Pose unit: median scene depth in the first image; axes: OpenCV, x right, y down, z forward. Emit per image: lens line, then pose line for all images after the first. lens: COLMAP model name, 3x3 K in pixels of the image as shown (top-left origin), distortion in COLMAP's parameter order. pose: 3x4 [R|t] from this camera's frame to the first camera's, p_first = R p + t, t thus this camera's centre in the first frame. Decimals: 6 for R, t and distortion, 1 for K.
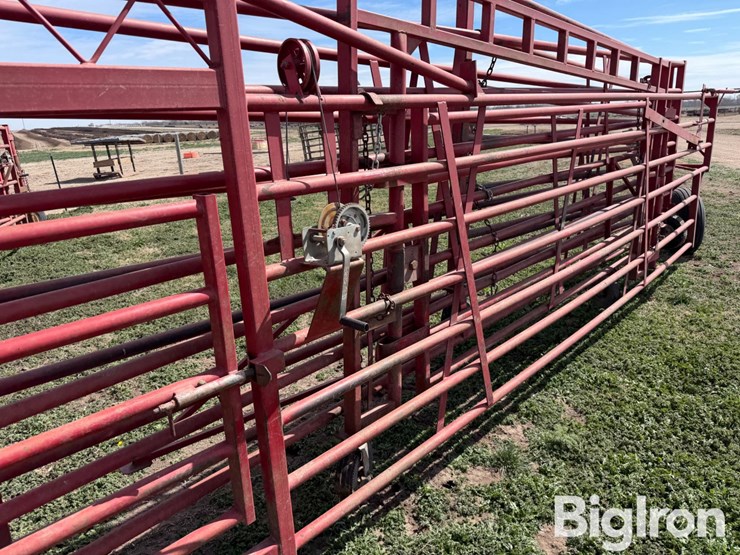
lens RADIAL K [[524.3, 0, 377.3], [0, 524.3, 276.9], [0, 0, 1]] dist [0.022581, -0.027637]
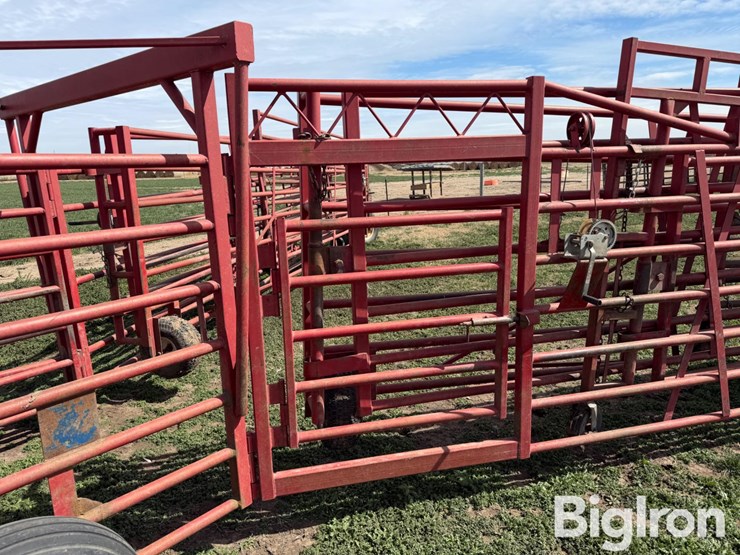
lens RADIAL K [[524.3, 0, 377.3], [0, 524.3, 276.9], [0, 0, 1]] dist [0.022581, -0.027637]
pose [[0.854386, 0.134279, -0.501989, 0.149879], [-0.160855, 0.986930, -0.009778, 0.117548], [0.494115, 0.089102, 0.864819, -0.501723]]
